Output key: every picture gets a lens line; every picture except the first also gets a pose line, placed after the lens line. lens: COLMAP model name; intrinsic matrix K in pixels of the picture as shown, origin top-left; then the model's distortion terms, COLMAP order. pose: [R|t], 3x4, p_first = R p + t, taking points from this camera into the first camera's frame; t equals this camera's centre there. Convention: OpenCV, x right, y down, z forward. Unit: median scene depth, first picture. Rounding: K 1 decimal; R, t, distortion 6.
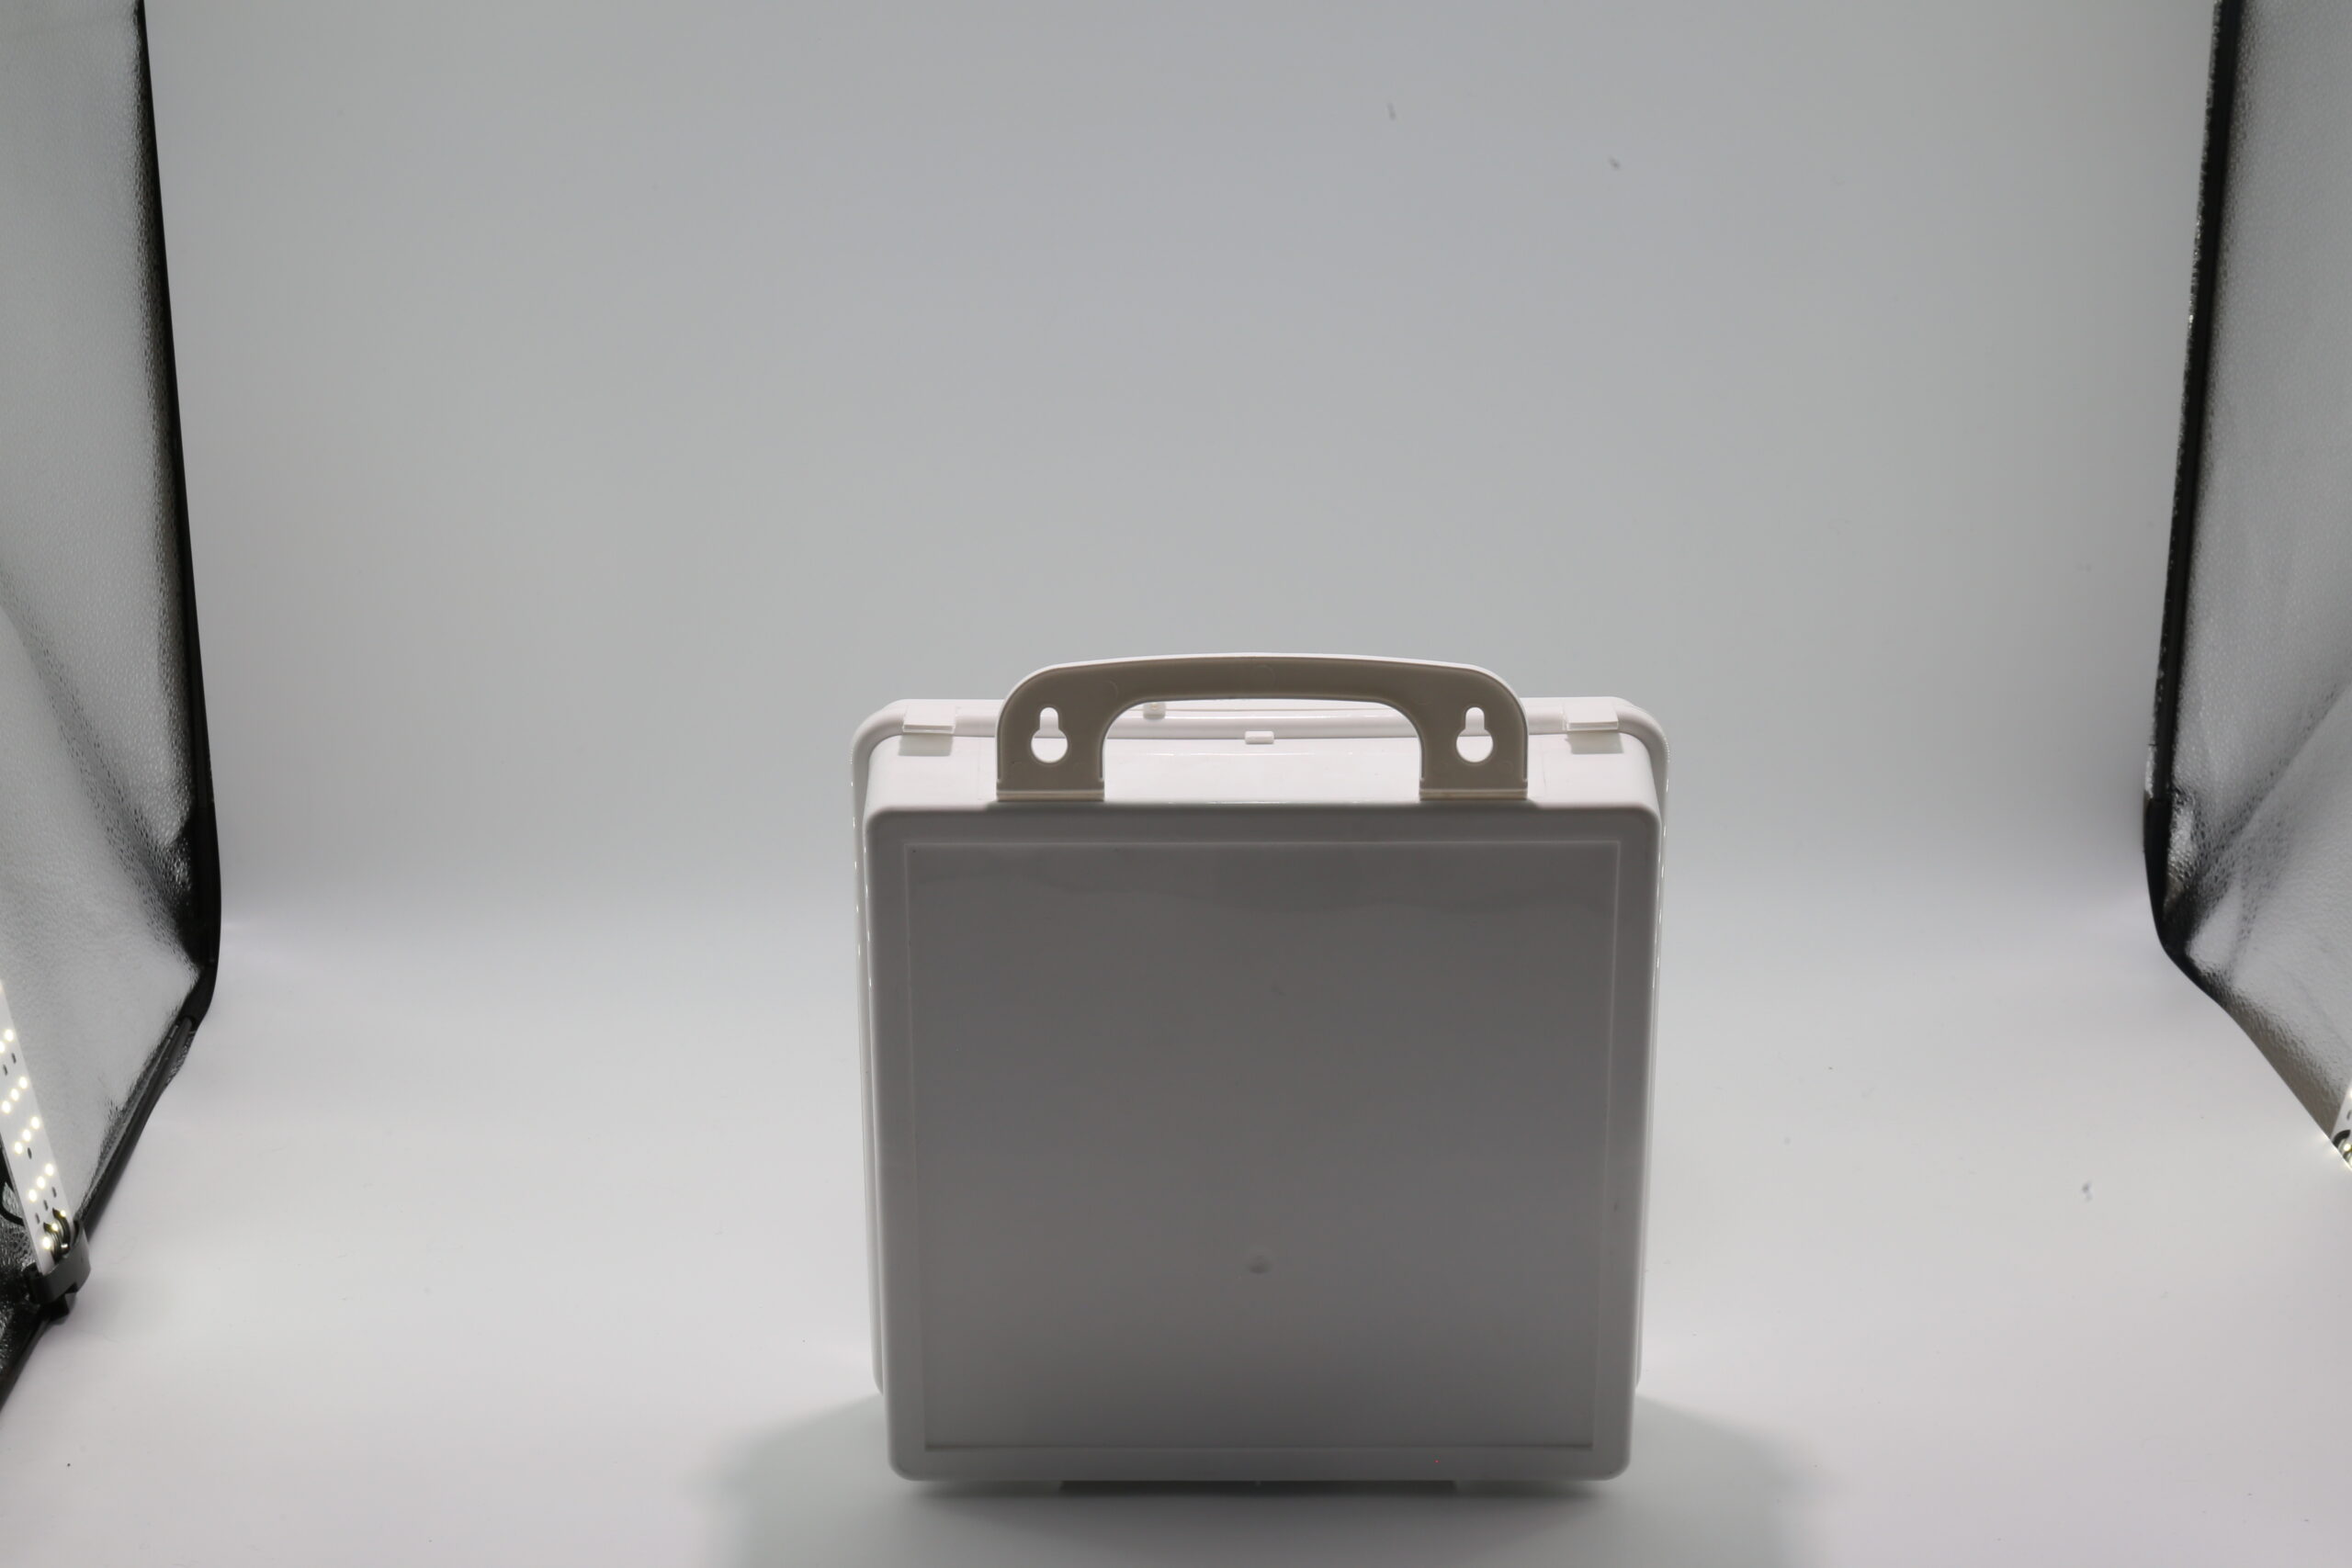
lens RADIAL K [[3974.2, 0, 1176.0], [0, 3974.2, 784.0], [0, 0, 1]] dist [0.013721, 0.055359]
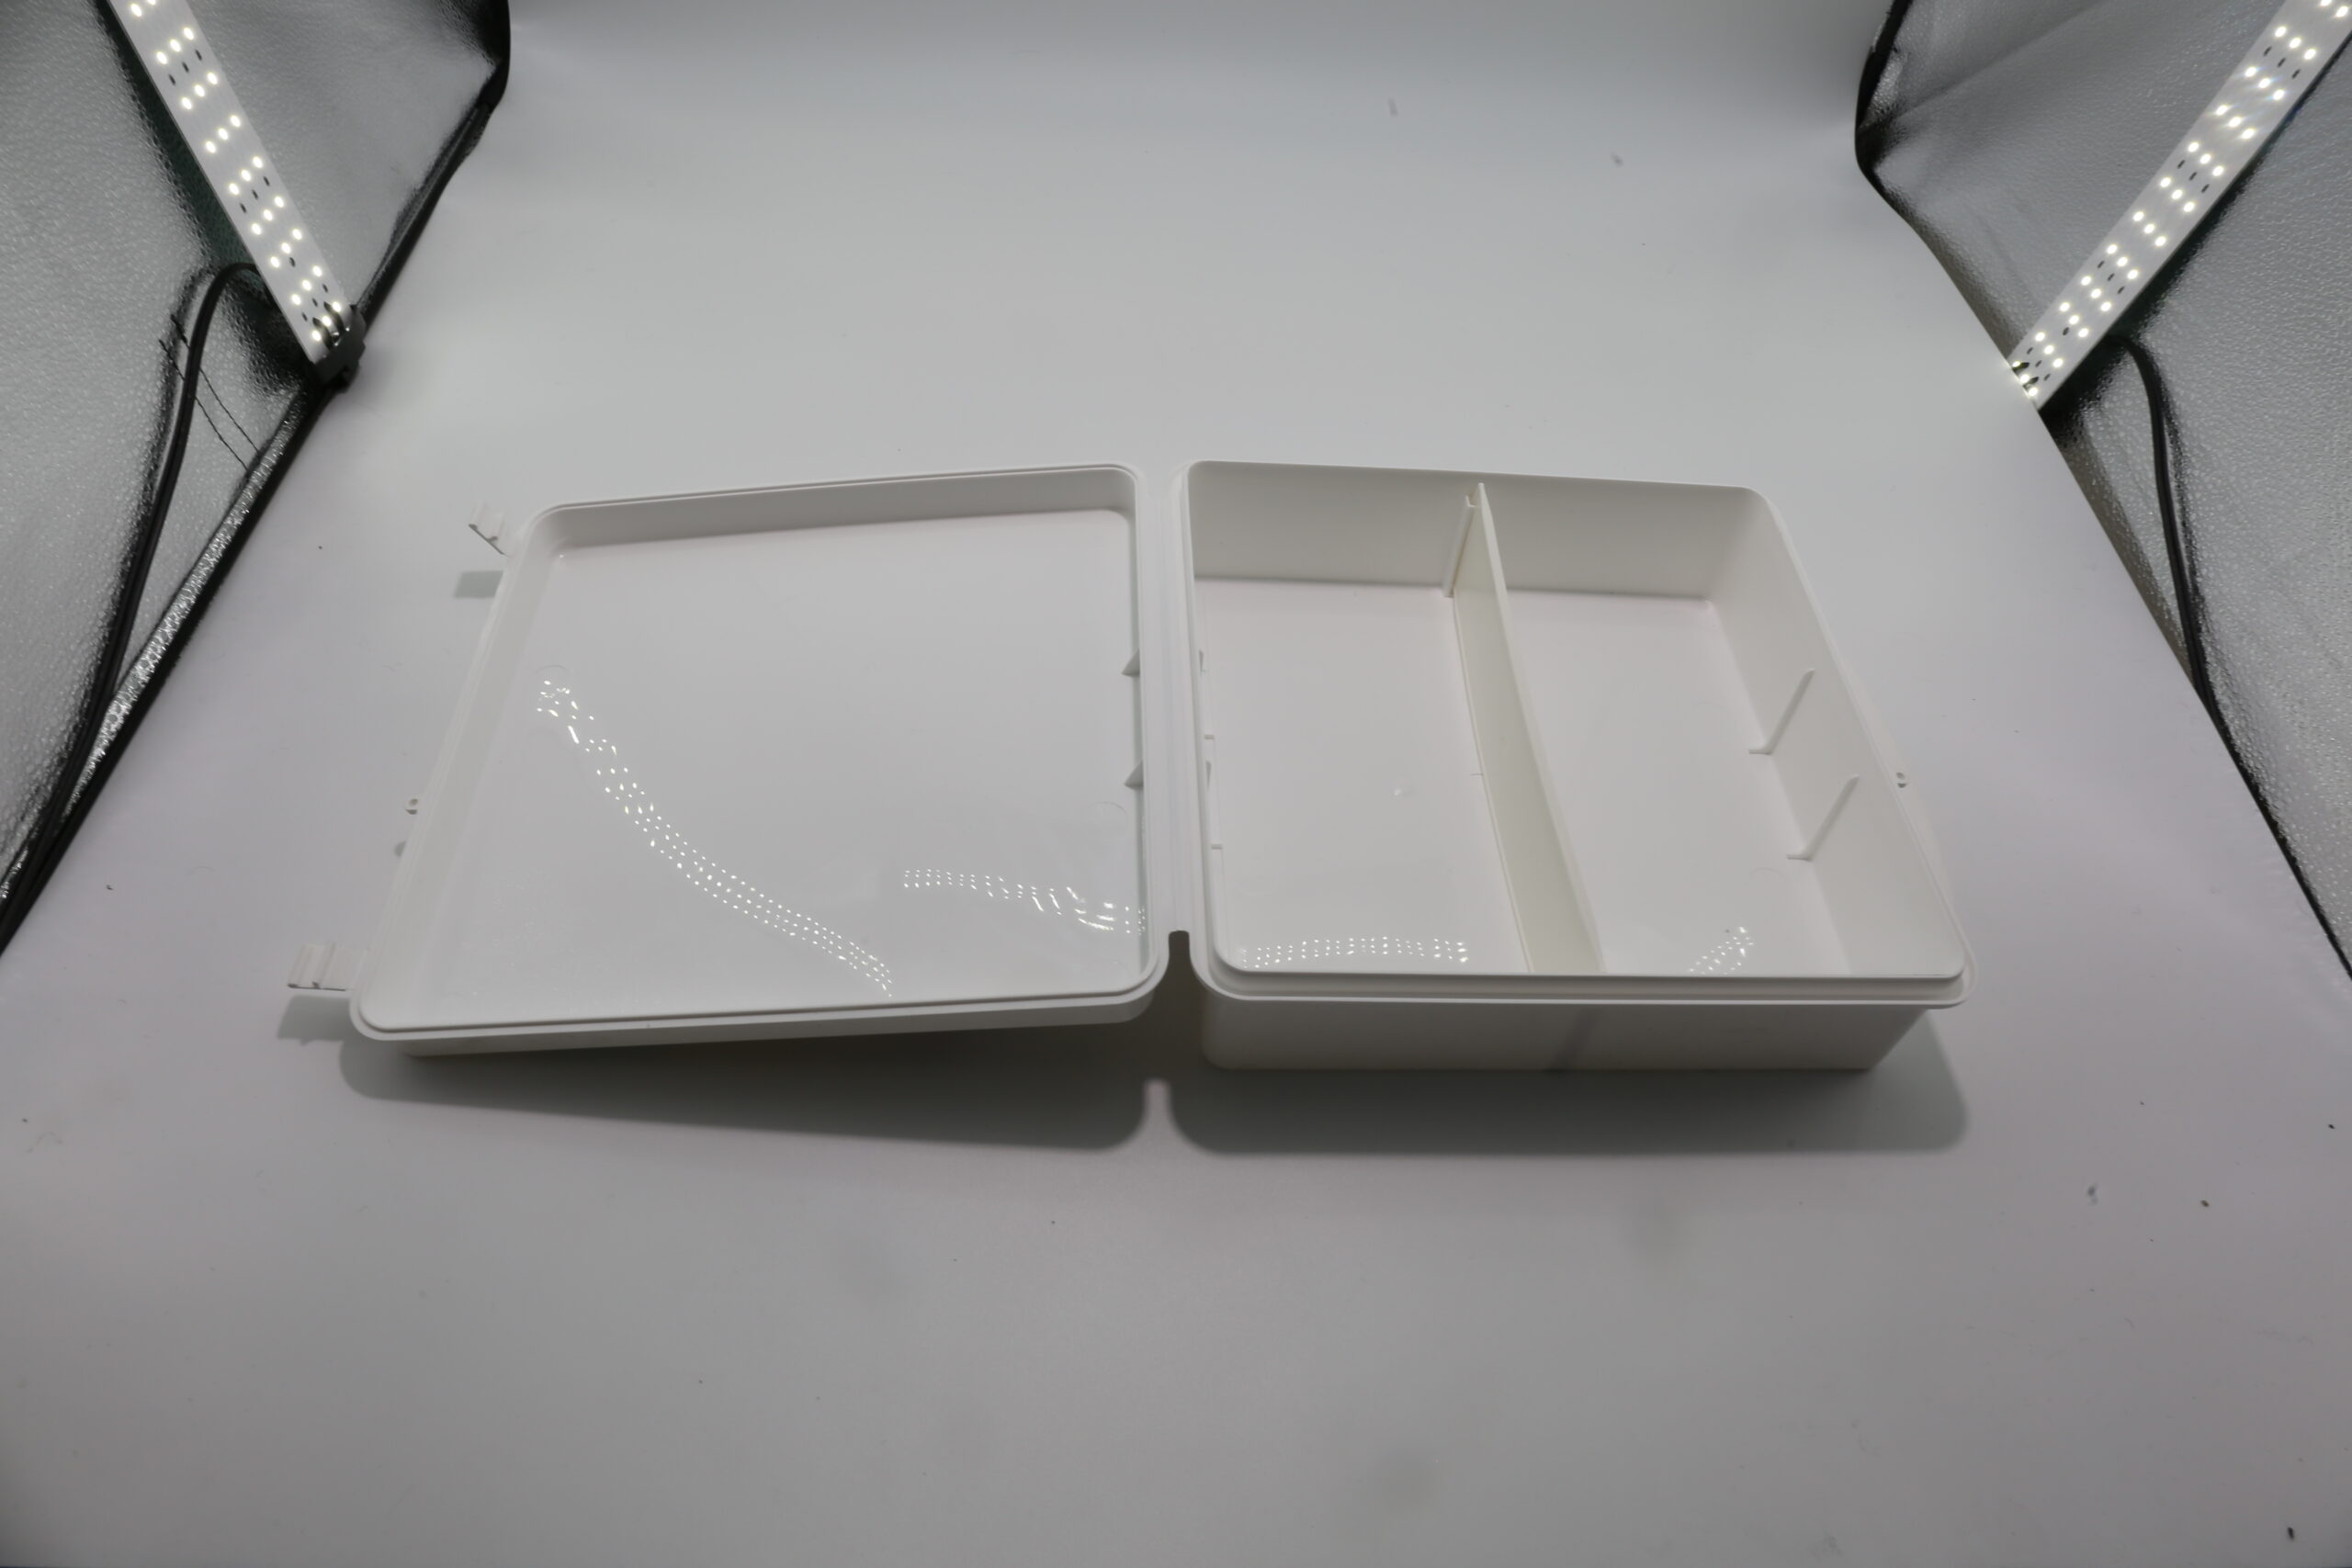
lens RADIAL K [[1536.2, 0, 1176.0], [0, 1536.2, 784.0], [0, 0, 1]] dist [-0.037259, 0.001351]
pose [[0.996202, 0.068731, 0.053456, -0.020185], [-0.086422, 0.855362, 0.510772, -0.030553], [-0.010618, -0.513452, 0.858053, 0.443088]]
